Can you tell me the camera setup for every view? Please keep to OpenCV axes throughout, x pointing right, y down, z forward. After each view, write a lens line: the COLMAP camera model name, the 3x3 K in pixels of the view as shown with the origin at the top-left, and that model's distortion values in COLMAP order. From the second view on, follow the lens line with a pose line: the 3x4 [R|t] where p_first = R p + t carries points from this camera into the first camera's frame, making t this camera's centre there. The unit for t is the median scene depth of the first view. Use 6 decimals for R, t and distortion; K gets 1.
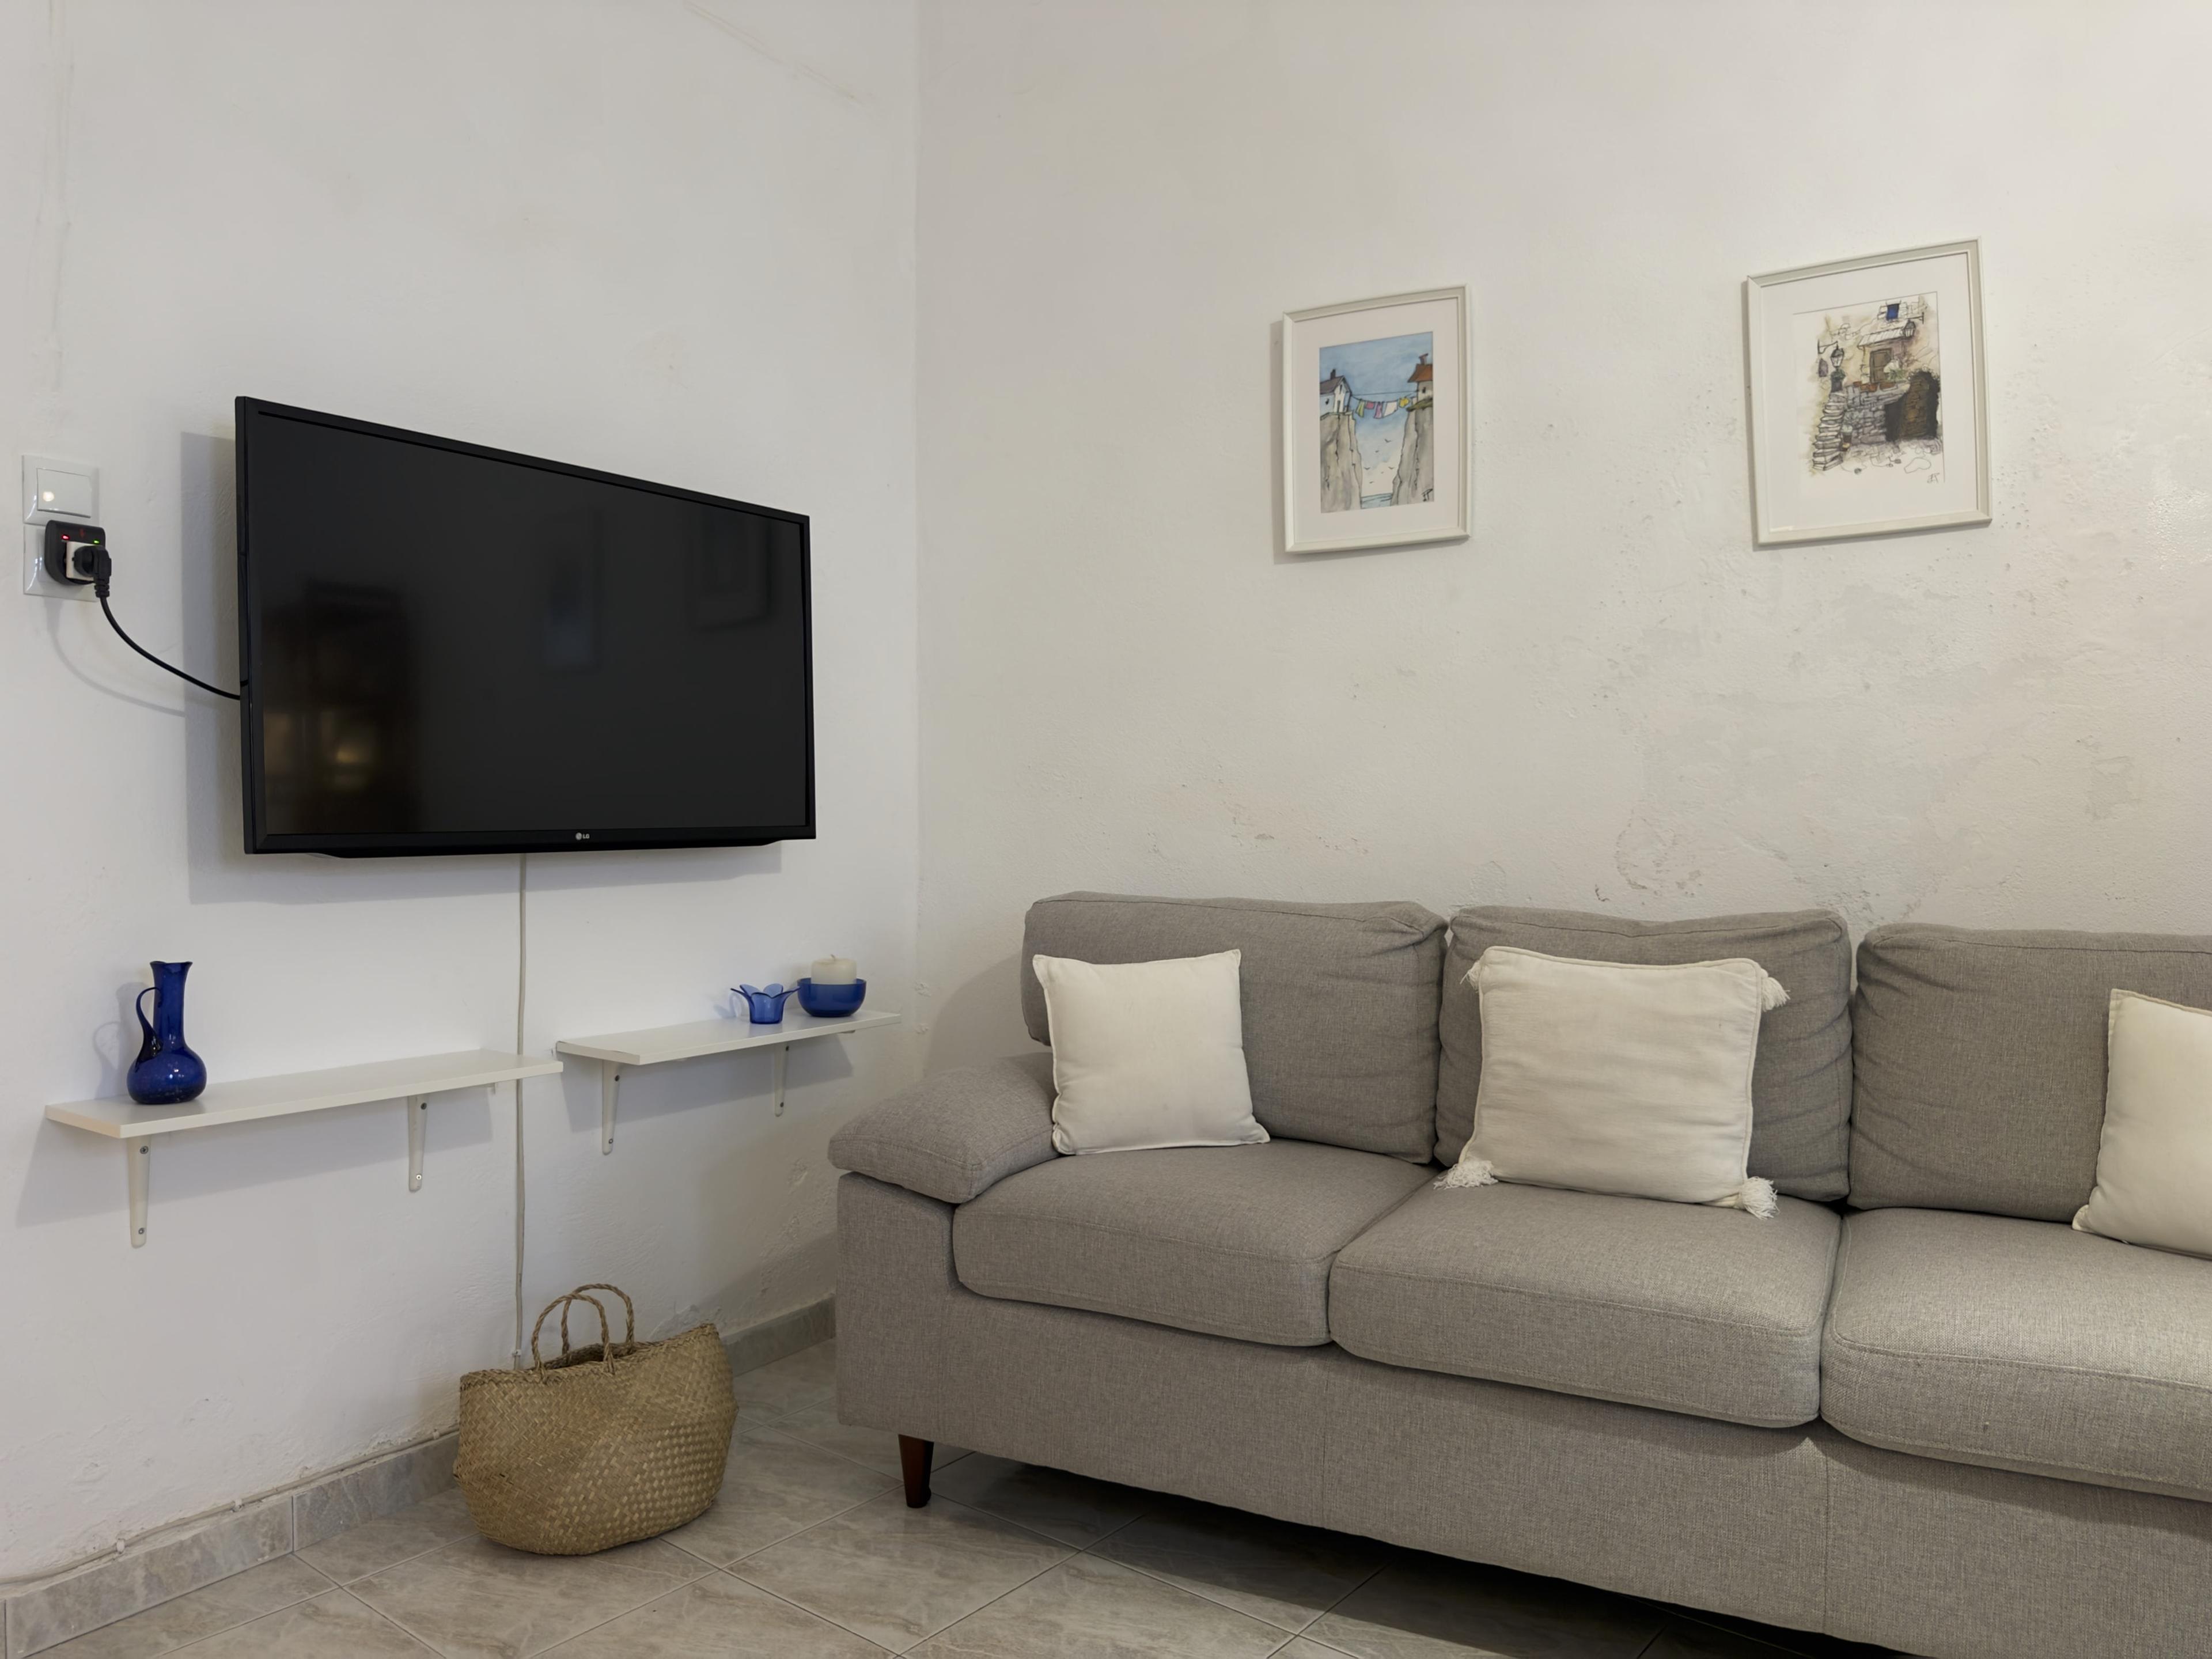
lens RADIAL K [[1566.3, 0, 1098.8], [0, 1566.3, 826.4], [0, 0, 1]] dist [0.083218, -0.125076]
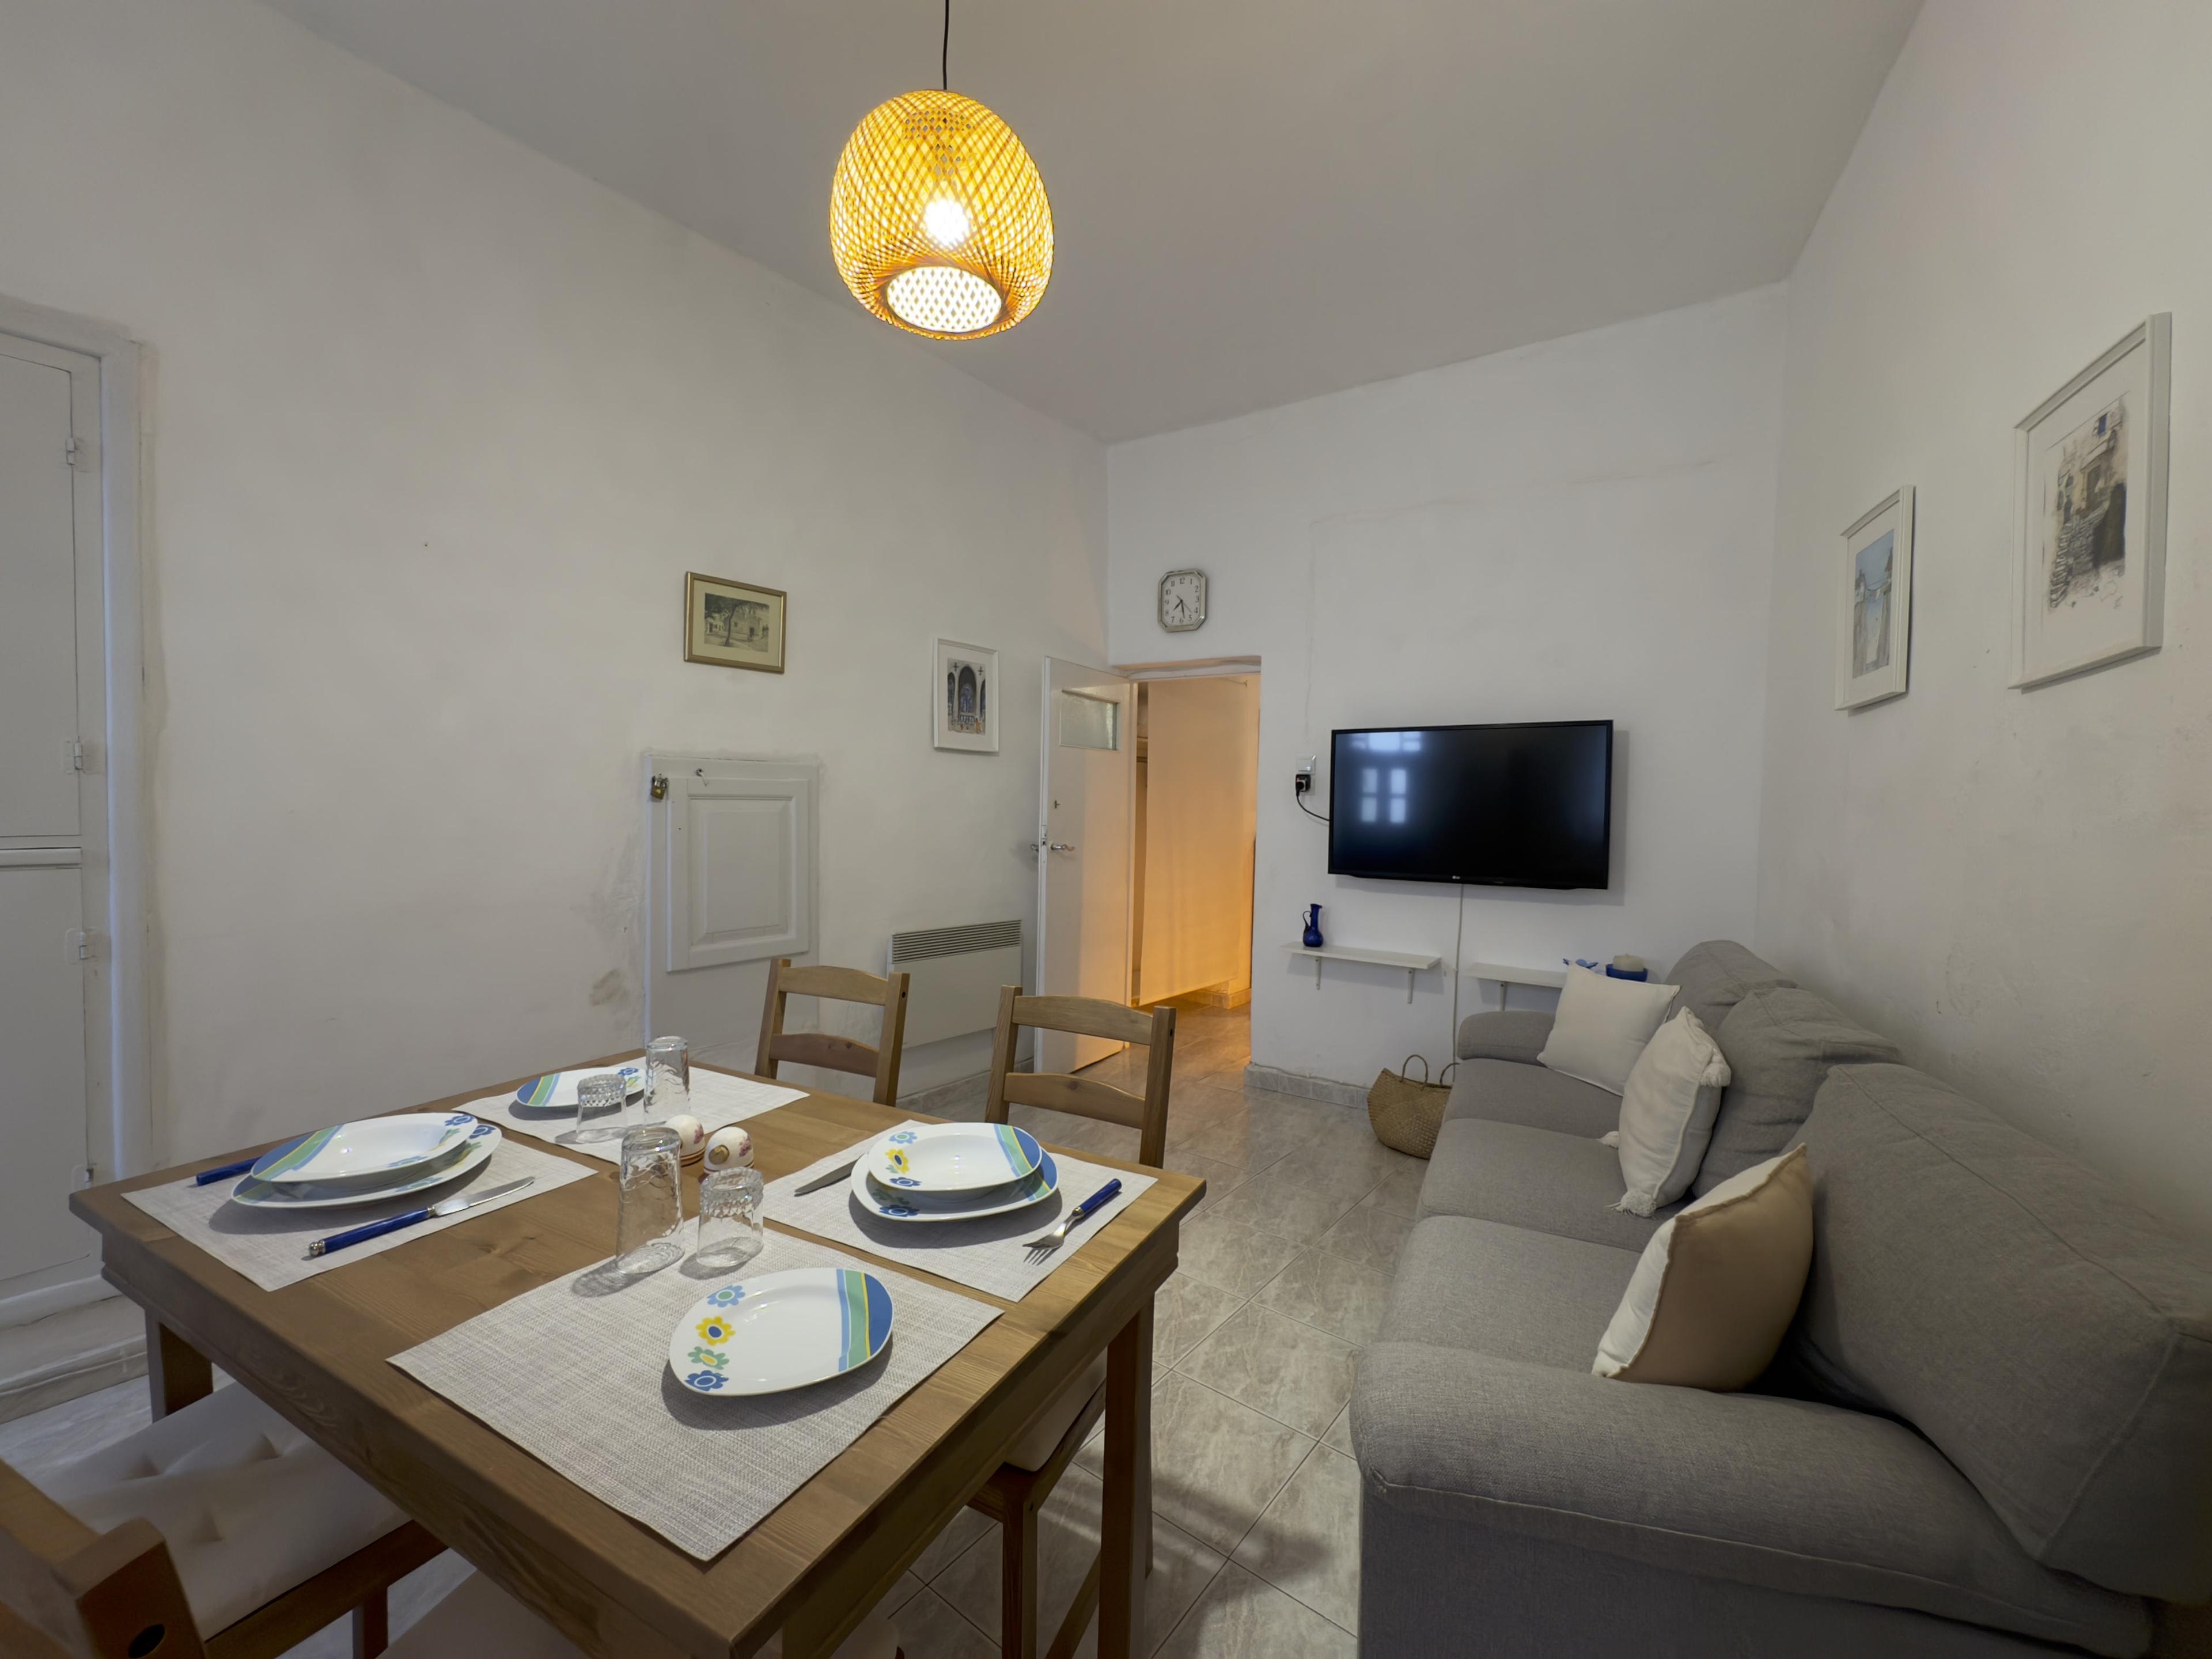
lens RADIAL K [[887.7, 0, 1106.3], [0, 887.7, 828.0], [0, 0, 1]] dist [-0.003823, 0.000332]
pose [[0.013859, 0.028758, -0.999490, 0.997554], [-0.027870, 0.999209, 0.028363, -0.091061], [0.999515, 0.027462, 0.014650, 0.426183]]
